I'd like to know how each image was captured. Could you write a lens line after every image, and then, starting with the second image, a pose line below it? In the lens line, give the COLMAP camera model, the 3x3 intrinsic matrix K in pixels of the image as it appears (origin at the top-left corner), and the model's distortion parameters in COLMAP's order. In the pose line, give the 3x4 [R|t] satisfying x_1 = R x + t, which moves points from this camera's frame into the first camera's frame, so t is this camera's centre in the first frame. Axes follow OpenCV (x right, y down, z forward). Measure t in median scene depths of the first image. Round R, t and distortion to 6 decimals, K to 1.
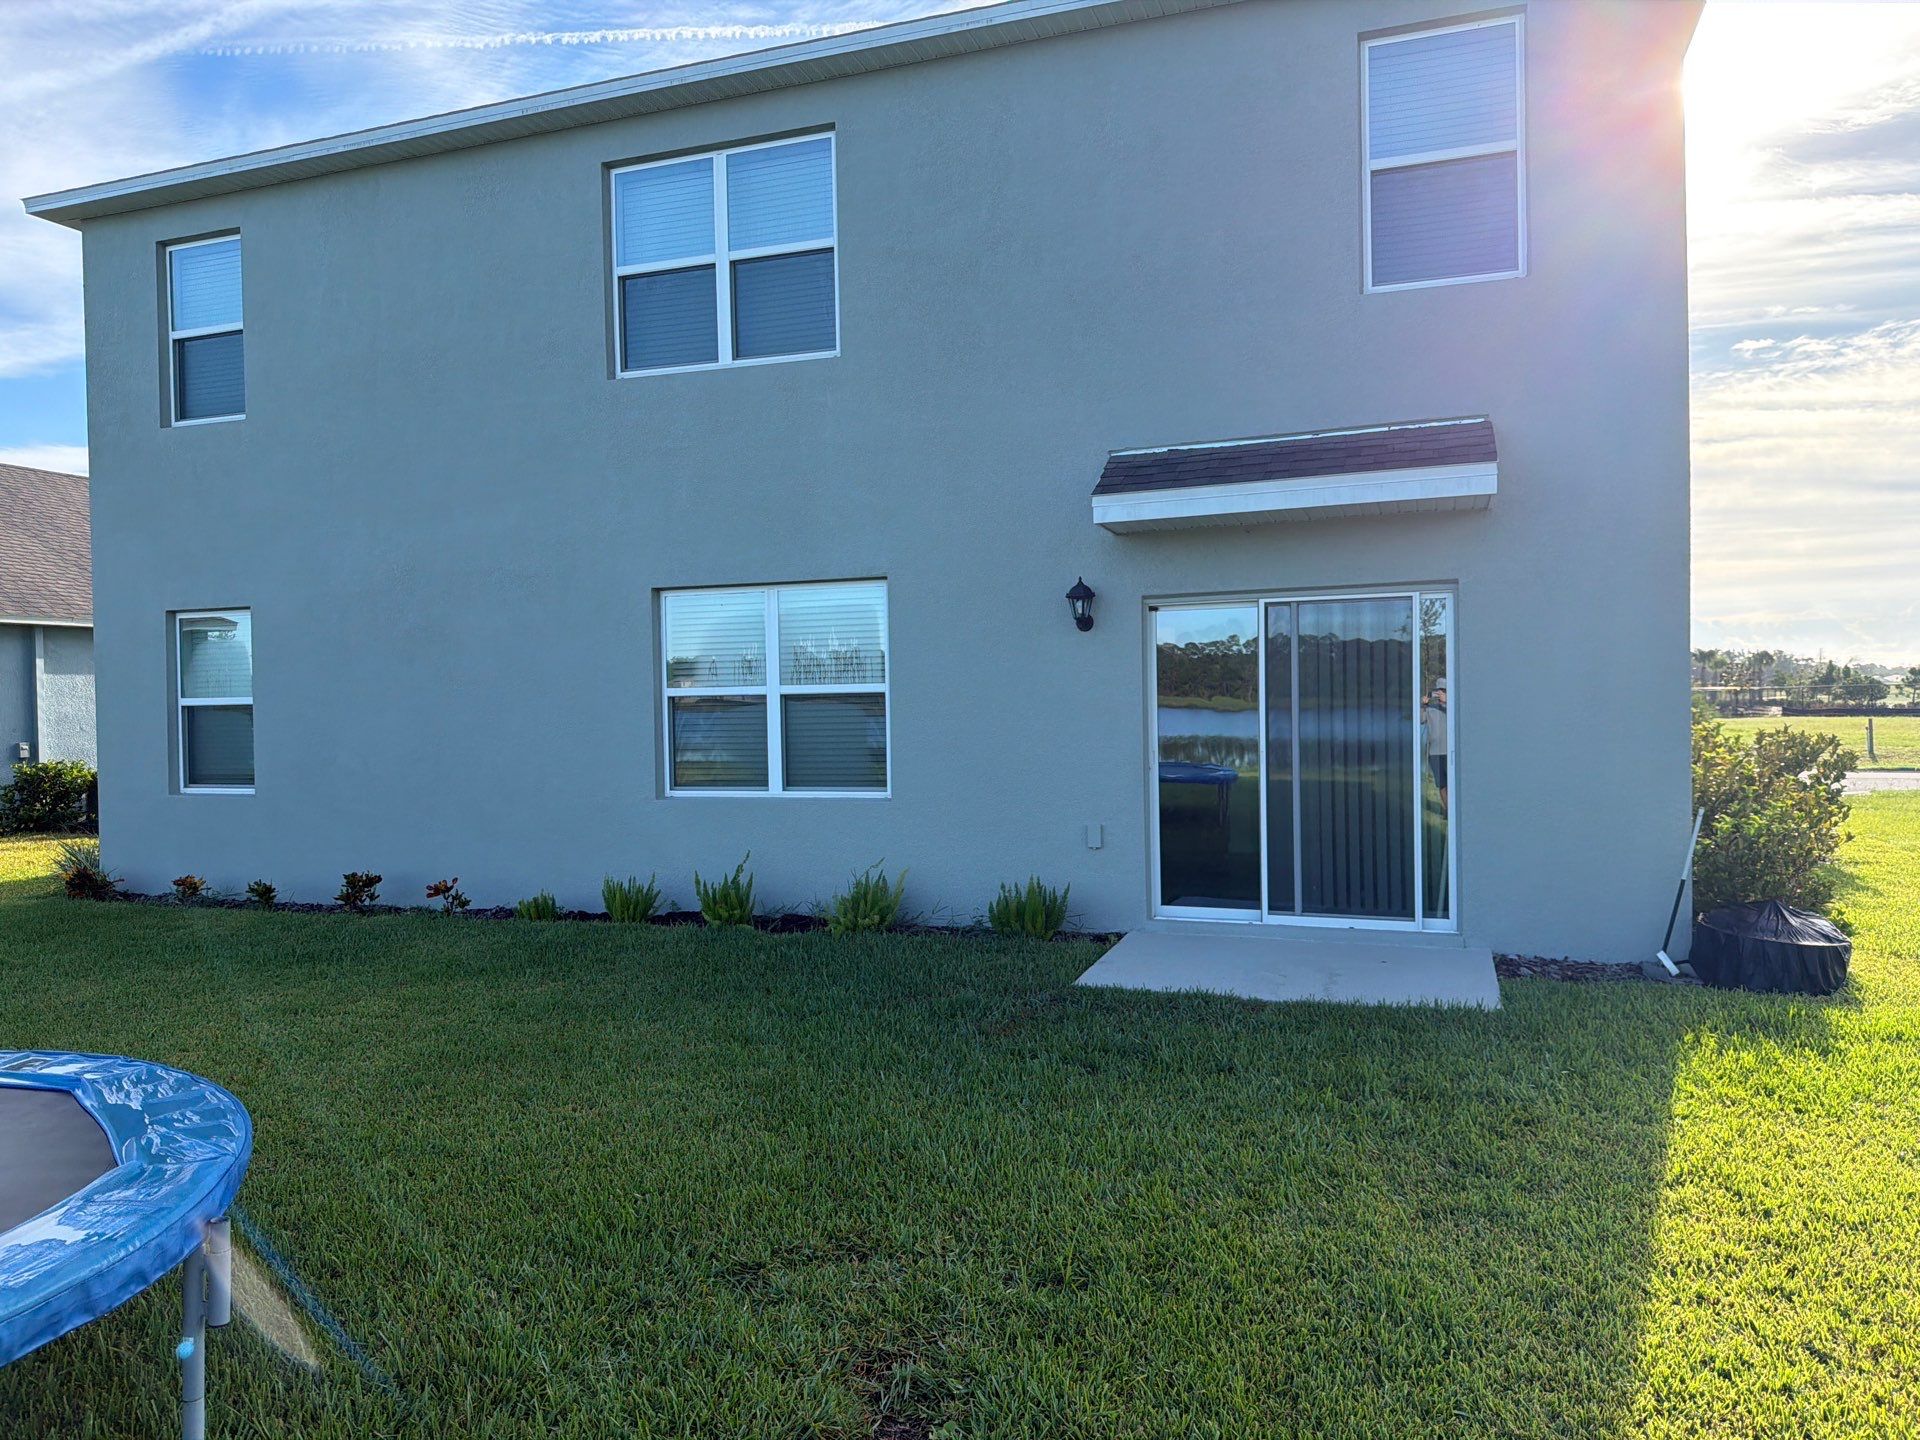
lens RADIAL K [[1356.2, 0, 952.6], [0, 1356.2, 726.0], [0, 0, 1]] dist [0.012871, 0.002205]
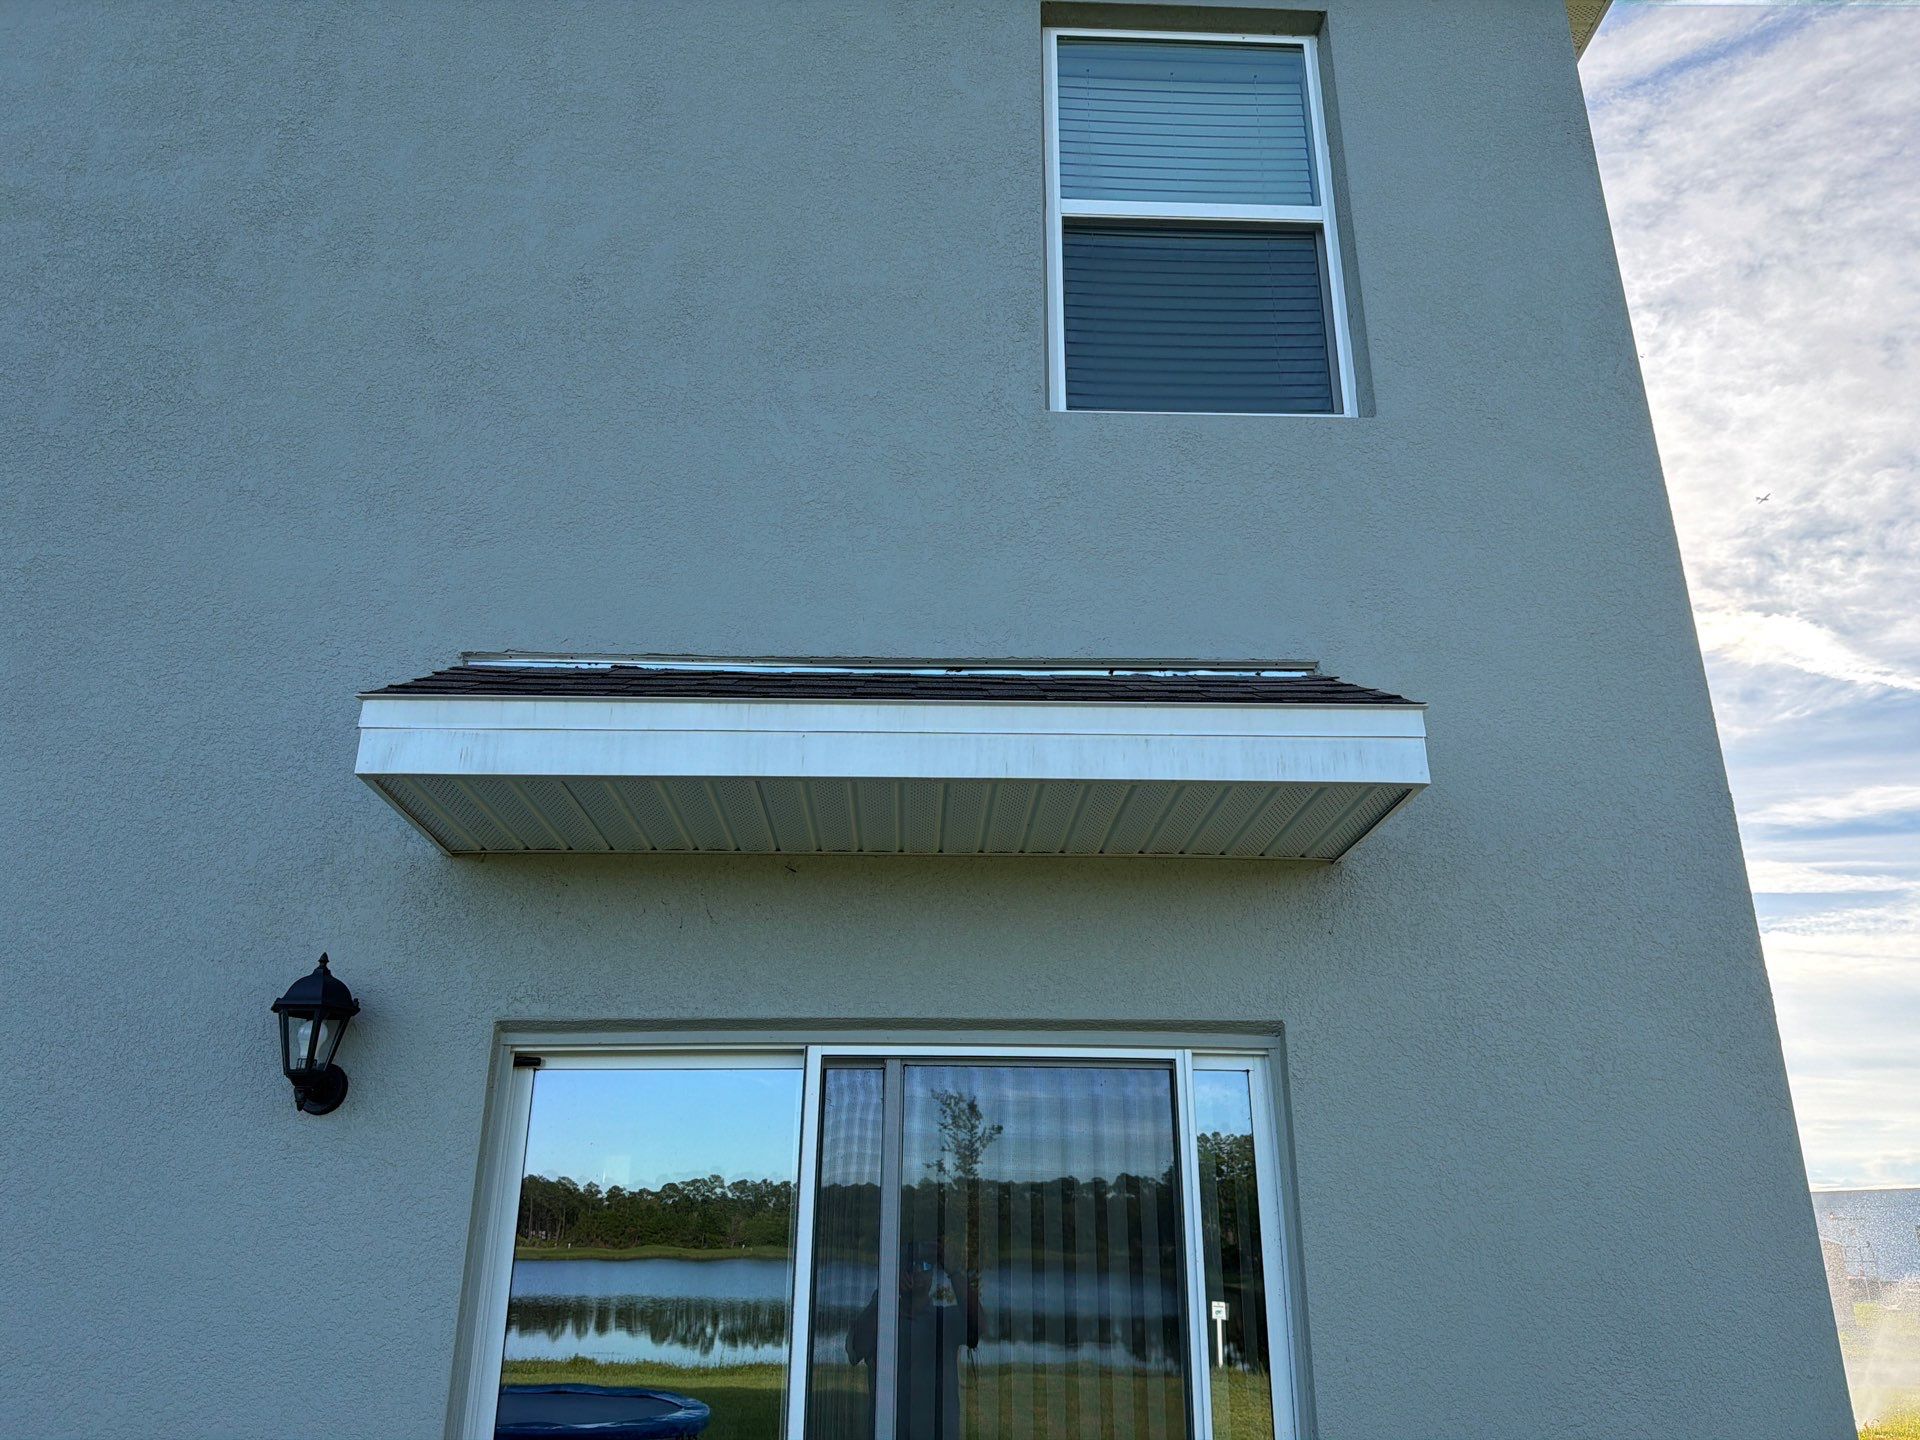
lens RADIAL K [[1356.2, 0, 952.6], [0, 1356.2, 726.0], [0, 0, 1]] dist [0.012871, 0.002205]
pose [[0.932571, 0.148105, 0.329206, 0.109463], [-0.012939, 0.925088, -0.379533, -0.028420], [-0.360755, 0.349682, 0.864626, 0.547835]]
